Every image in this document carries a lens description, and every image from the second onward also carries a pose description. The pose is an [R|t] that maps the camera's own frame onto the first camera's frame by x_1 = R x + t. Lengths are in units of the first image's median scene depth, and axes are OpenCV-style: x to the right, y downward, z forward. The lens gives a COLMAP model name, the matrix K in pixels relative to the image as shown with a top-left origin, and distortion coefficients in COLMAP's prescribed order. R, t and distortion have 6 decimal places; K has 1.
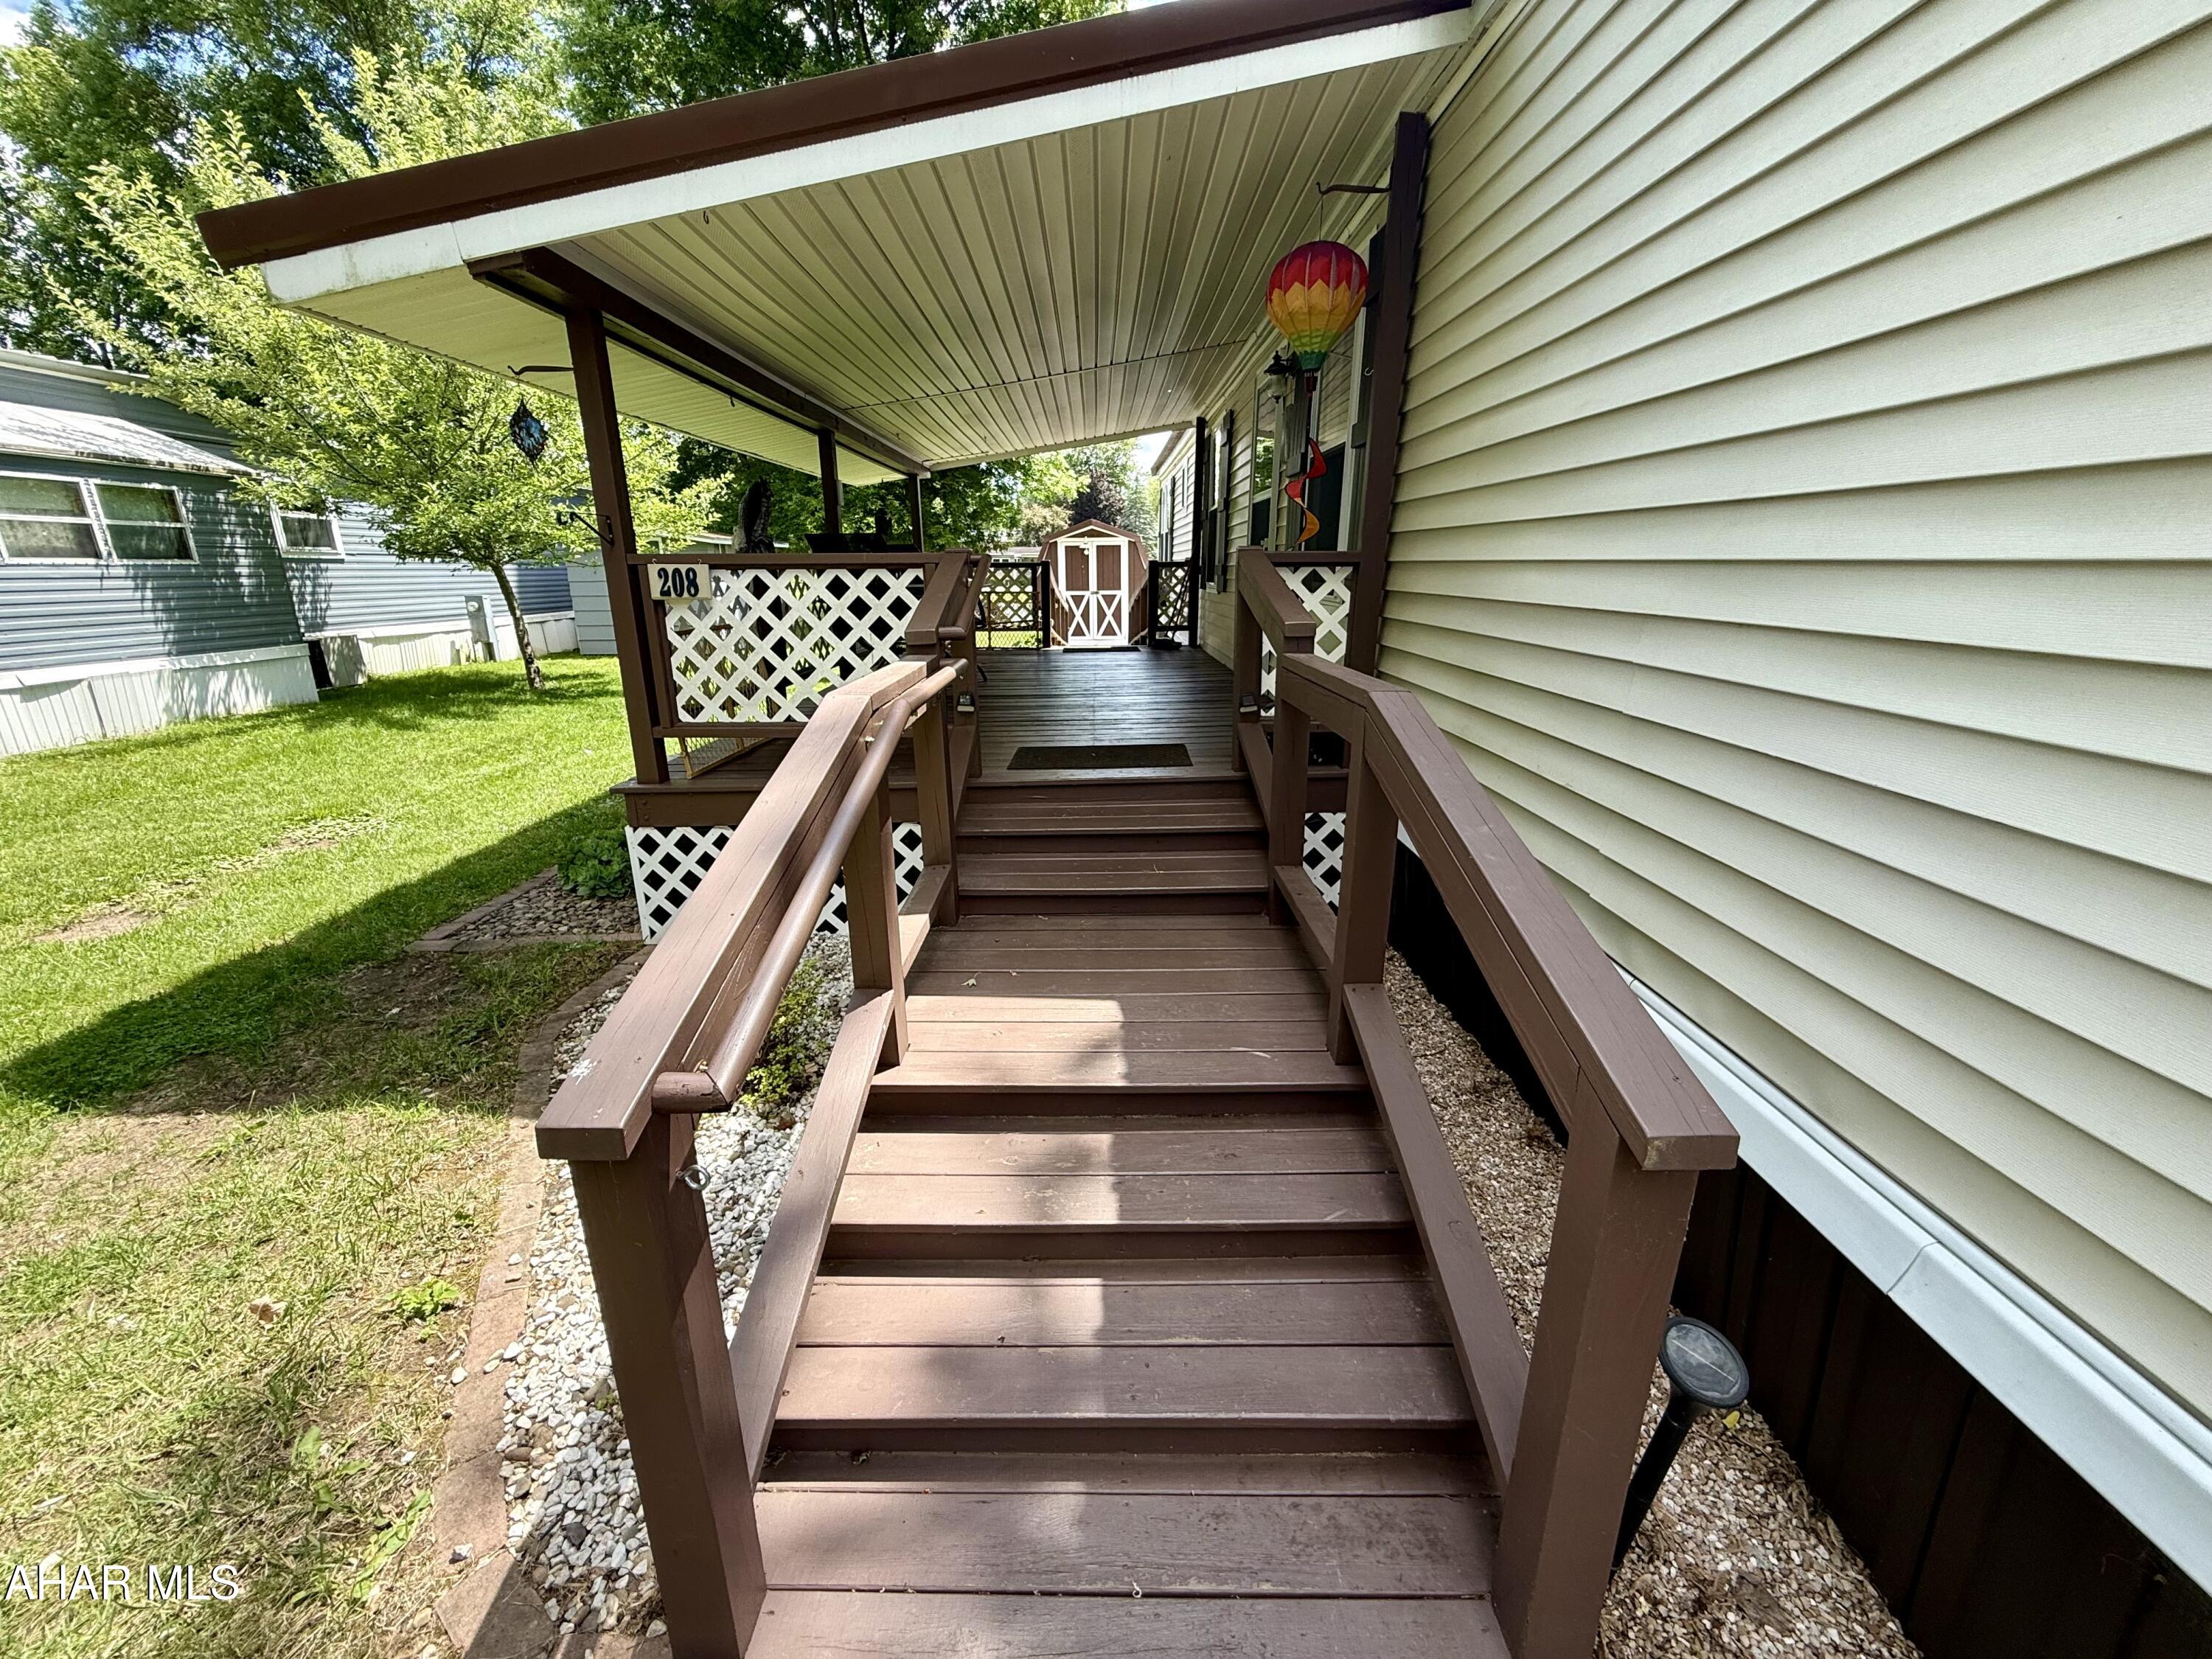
lens RADIAL K [[879.0, 0, 1102.5], [0, 879.0, 830.8], [0, 0, 1]] dist [-0.000030, -0.000091]
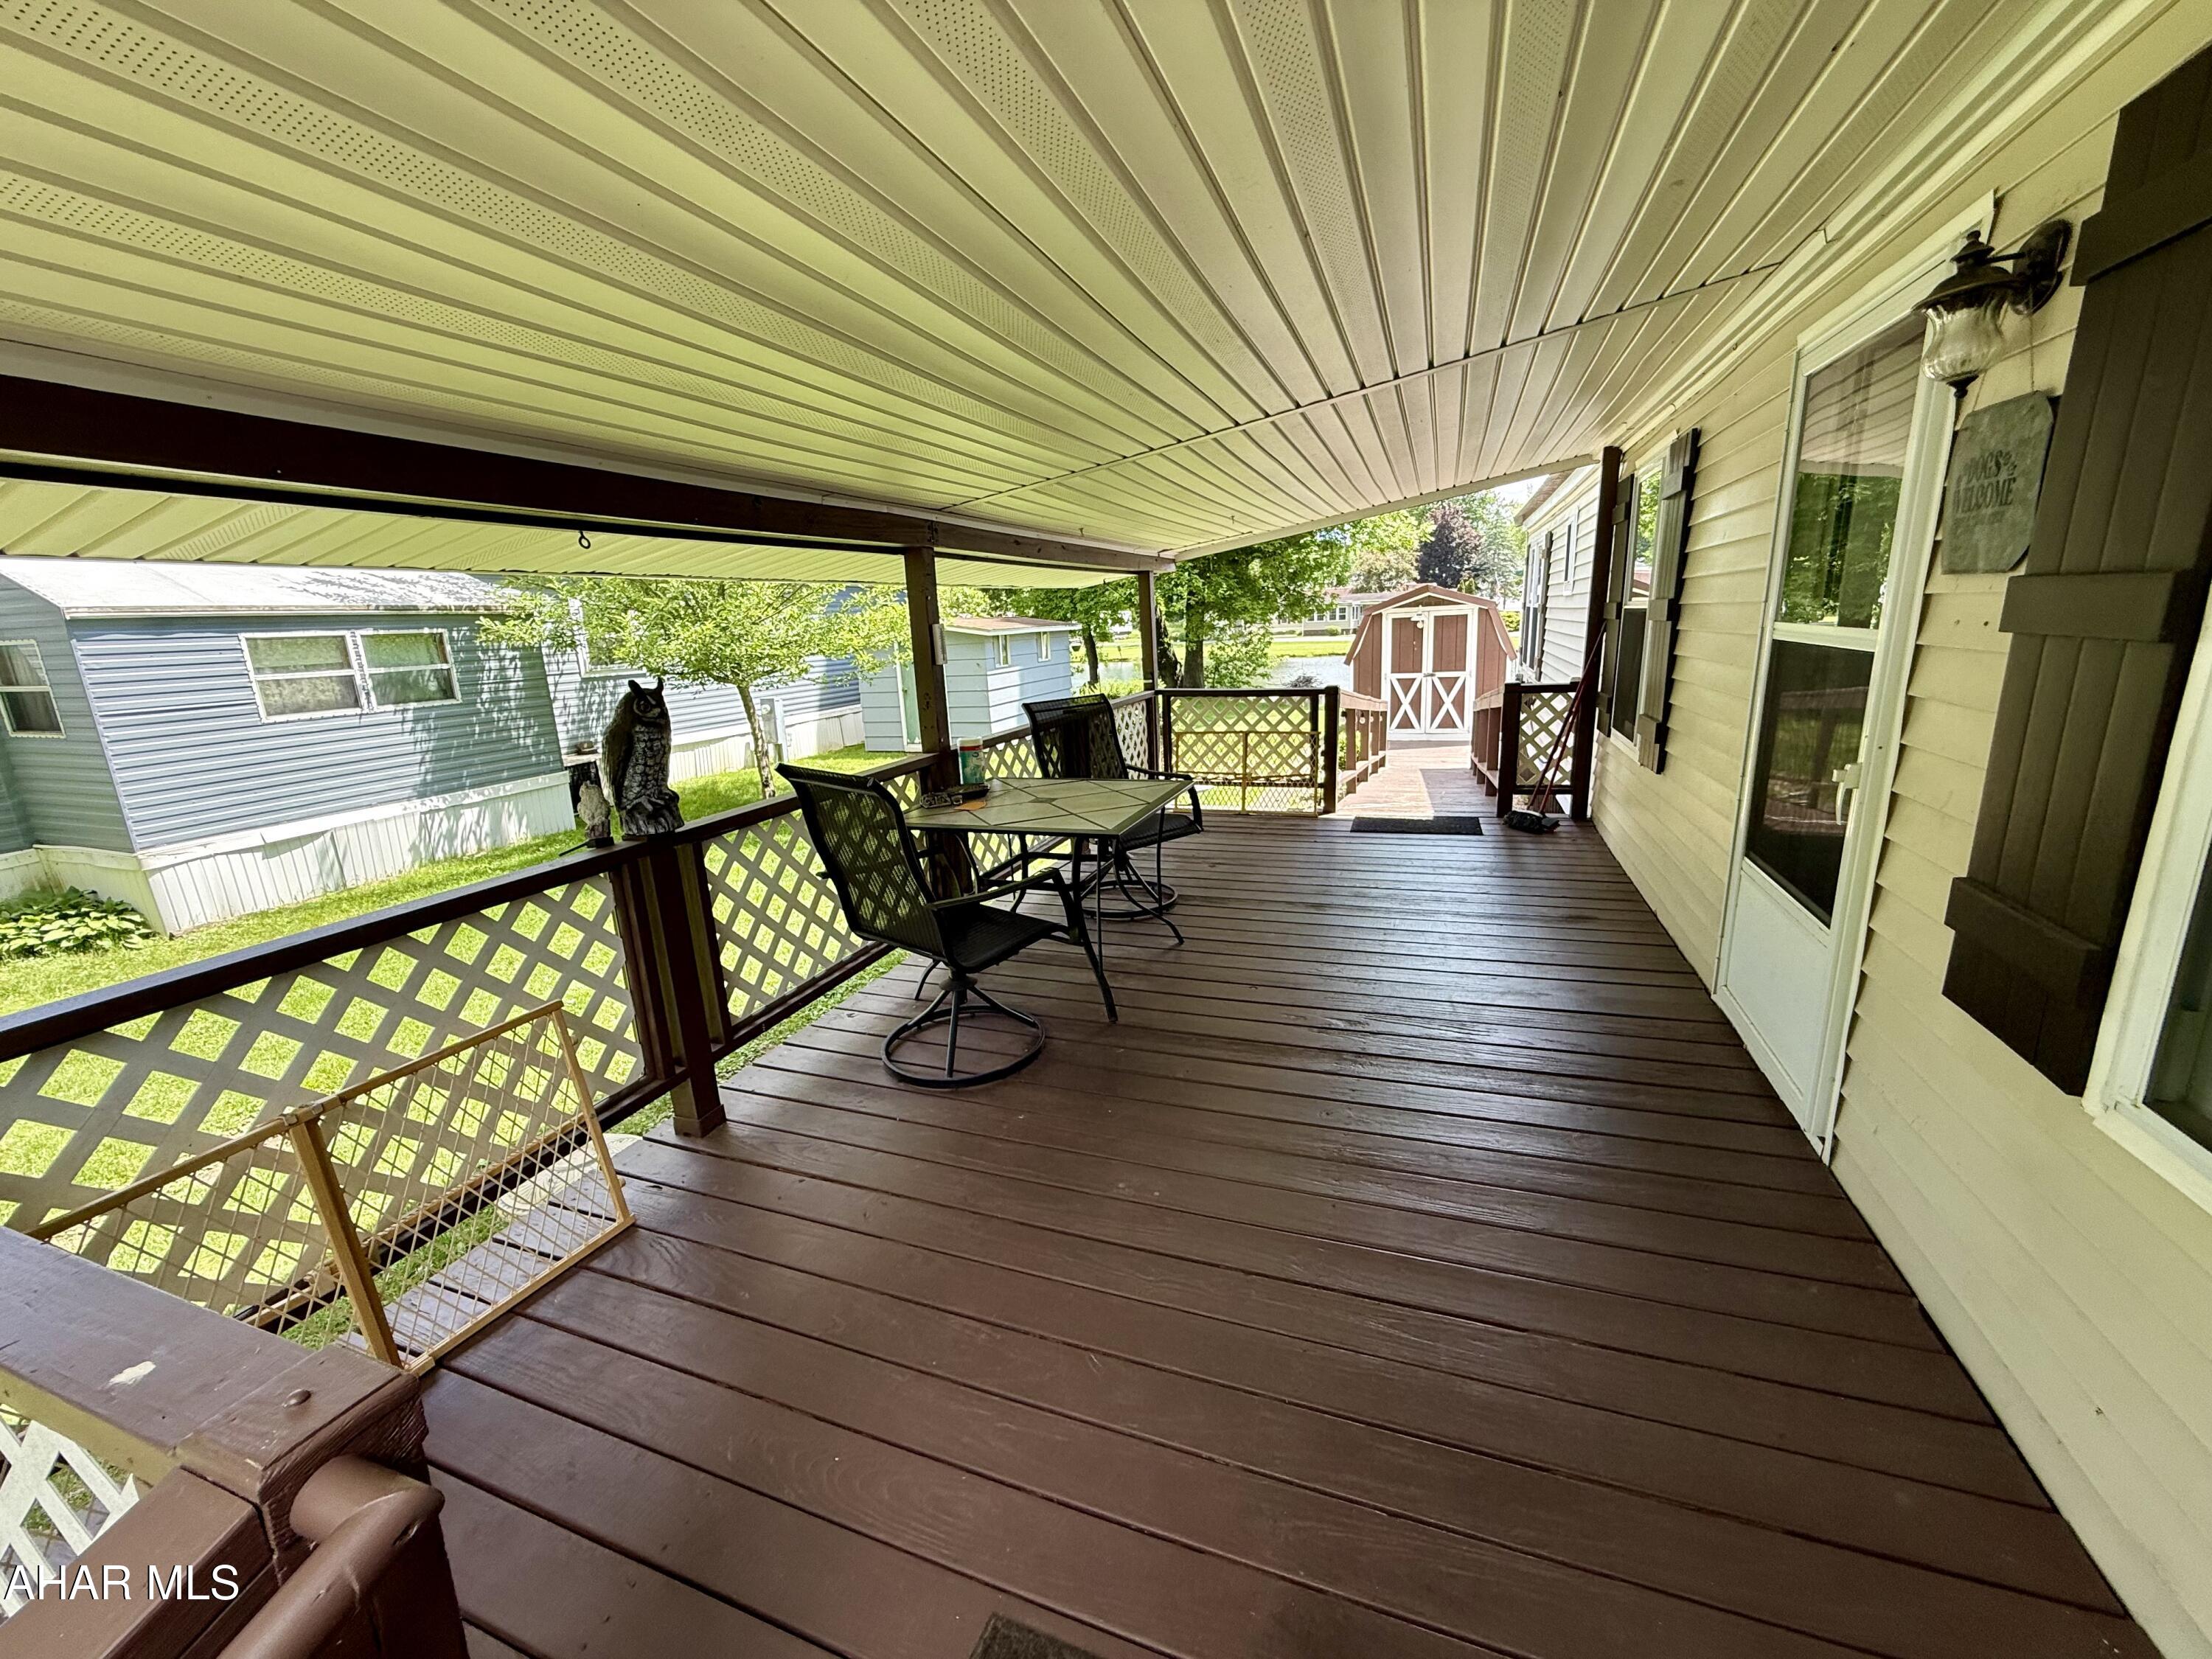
lens RADIAL K [[879.0, 0, 1104.5], [0, 879.0, 825.1], [0, 0, 1]] dist [-0.000030, -0.000091]
pose [[0.931897, 0.042718, -0.360198, 0.018408], [-0.061837, 0.997214, -0.041718, -0.173730], [0.357412, 0.061151, 0.931943, 0.349341]]
